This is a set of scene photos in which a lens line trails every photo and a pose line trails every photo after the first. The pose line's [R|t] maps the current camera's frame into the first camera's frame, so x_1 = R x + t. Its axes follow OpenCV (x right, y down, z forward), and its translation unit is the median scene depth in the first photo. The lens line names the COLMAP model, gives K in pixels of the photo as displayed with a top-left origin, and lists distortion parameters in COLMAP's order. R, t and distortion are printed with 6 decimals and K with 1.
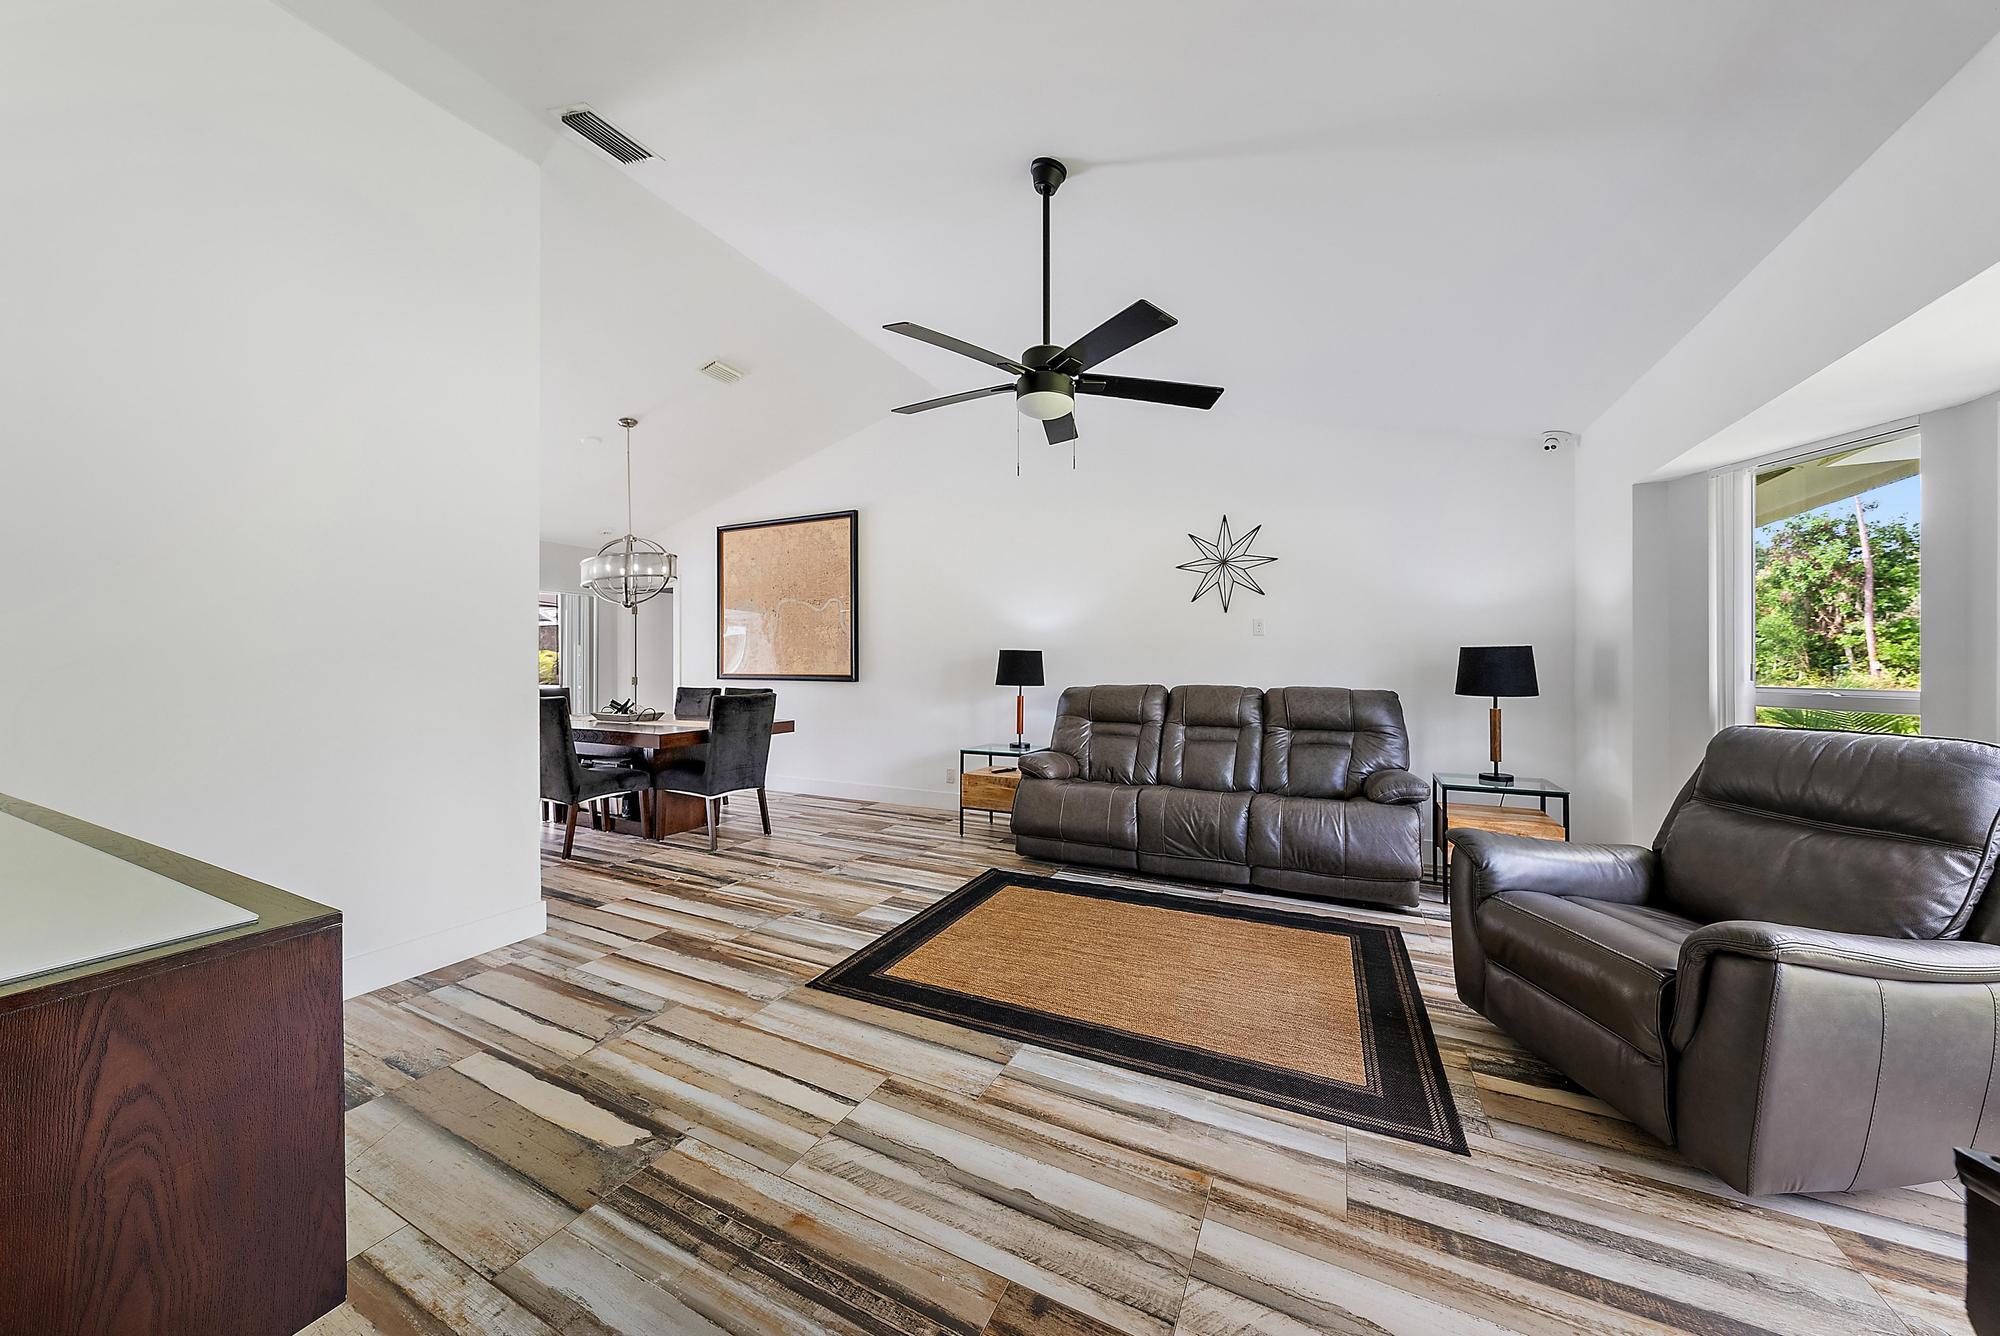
lens RADIAL K [[660.8, 0, 990.6], [0, 660.8, 653.4], [0, 0, 1]] dist [0.009558, -0.000013]
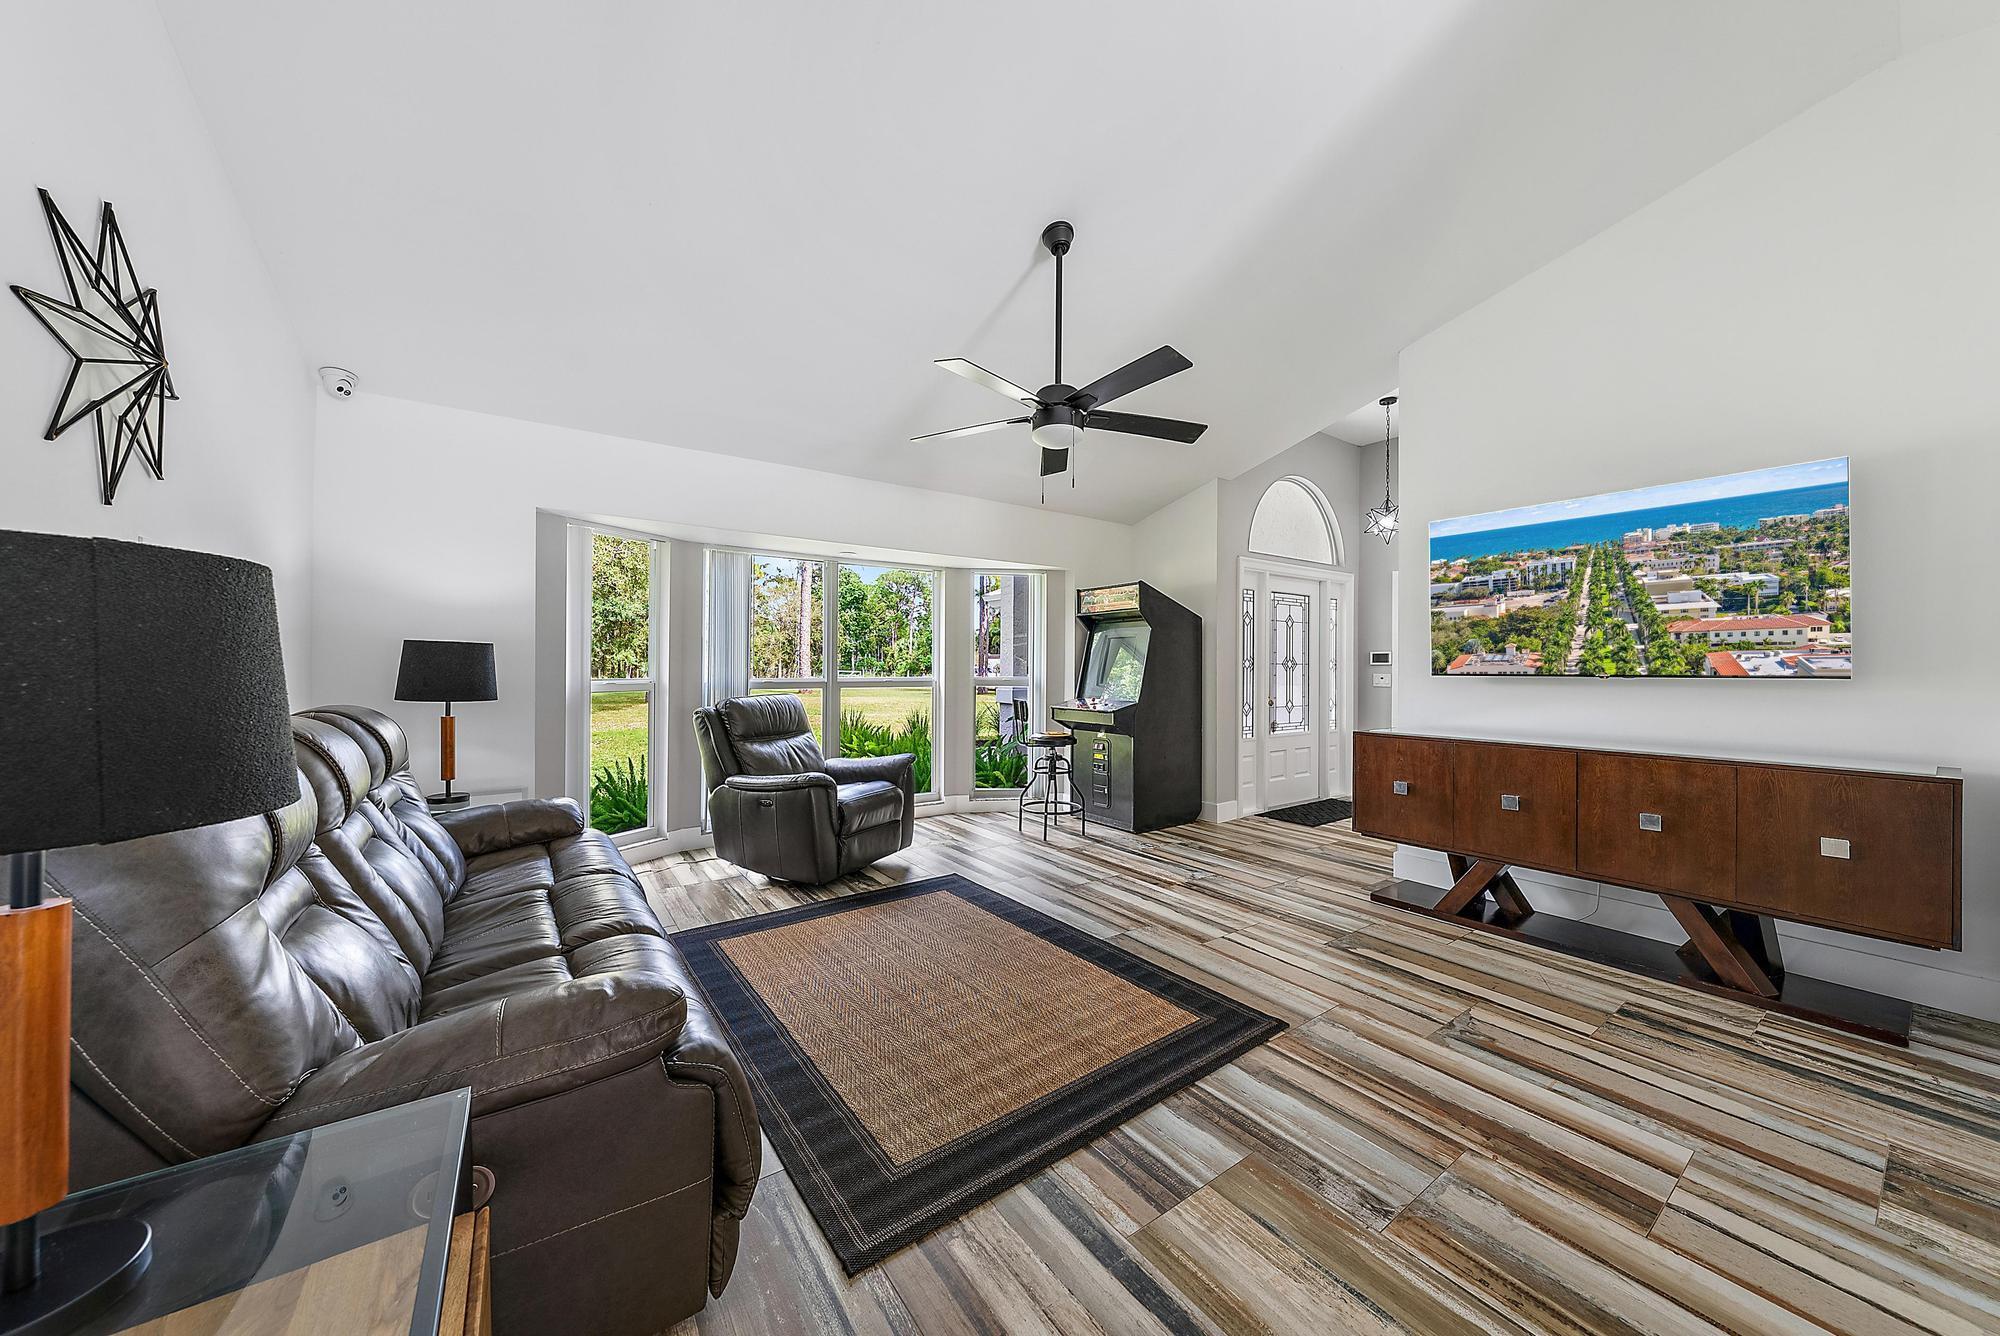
lens RADIAL K [[660.8, 0, 1003.8], [0, 660.8, 665.9], [0, 0, 1]] dist [0.009558, -0.000013]
pose [[-0.883840, -0.008019, 0.467721, -0.358611], [-0.016347, 0.999772, -0.013749, 0.028091], [-0.467504, -0.019798, -0.883769, 2.013571]]
